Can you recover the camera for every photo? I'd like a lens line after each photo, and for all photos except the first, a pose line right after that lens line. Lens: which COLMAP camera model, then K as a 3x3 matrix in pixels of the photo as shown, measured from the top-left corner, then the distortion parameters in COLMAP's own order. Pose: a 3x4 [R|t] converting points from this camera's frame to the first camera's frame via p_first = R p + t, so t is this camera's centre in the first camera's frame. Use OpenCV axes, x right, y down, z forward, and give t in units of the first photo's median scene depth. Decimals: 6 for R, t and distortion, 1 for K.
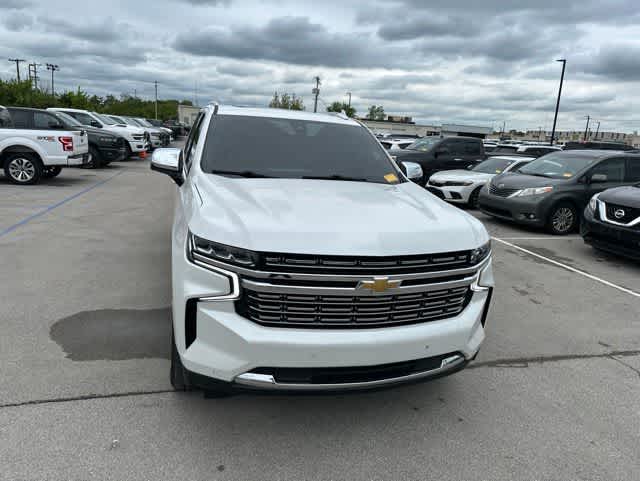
lens RADIAL K [[448.8, 0, 318.3], [0, 448.8, 239.5], [0, 0, 1]] dist [0.040173, -0.043430]
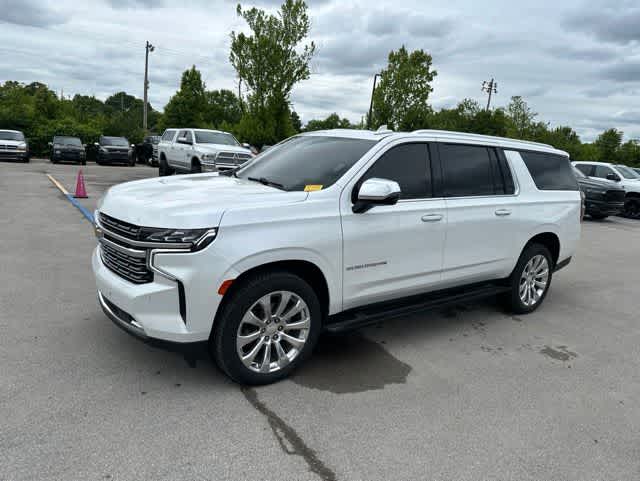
lens RADIAL K [[448.8, 0, 318.5], [0, 448.8, 244.9], [0, 0, 1]] dist [0.040173, -0.043430]
pose [[0.326001, 0.155420, -0.932506, 1.116784], [-0.268325, 0.961039, 0.066371, -0.091535], [0.906491, 0.228577, 0.355003, 0.741400]]
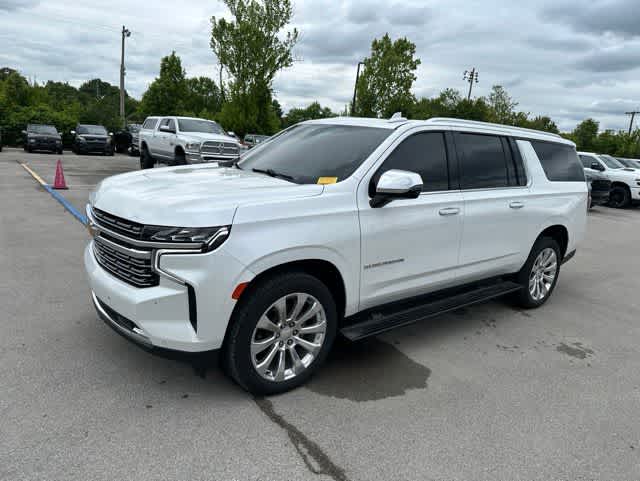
lens RADIAL K [[448.8, 0, 318.2], [0, 448.8, 244.3], [0, 0, 1]] dist [0.040173, -0.043430]
pose [[0.364769, 0.173075, -0.914871, 1.026414], [-0.264717, 0.961302, 0.076313, -0.082999], [0.892675, 0.214345, 0.396469, 0.700779]]
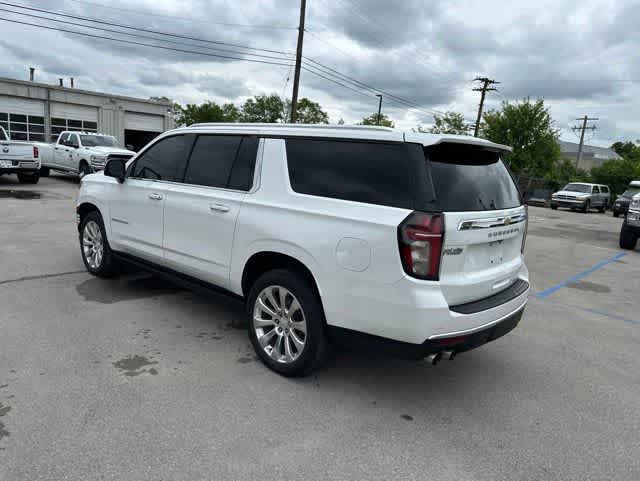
lens RADIAL K [[448.8, 0, 317.0], [0, 448.8, 241.8], [0, 0, 1]] dist [0.040173, -0.043430]
pose [[-0.847847, -0.024740, -0.529664, 0.445761], [-0.240496, 0.908197, 0.342548, -0.600663], [0.472564, 0.417810, -0.775962, 2.671628]]
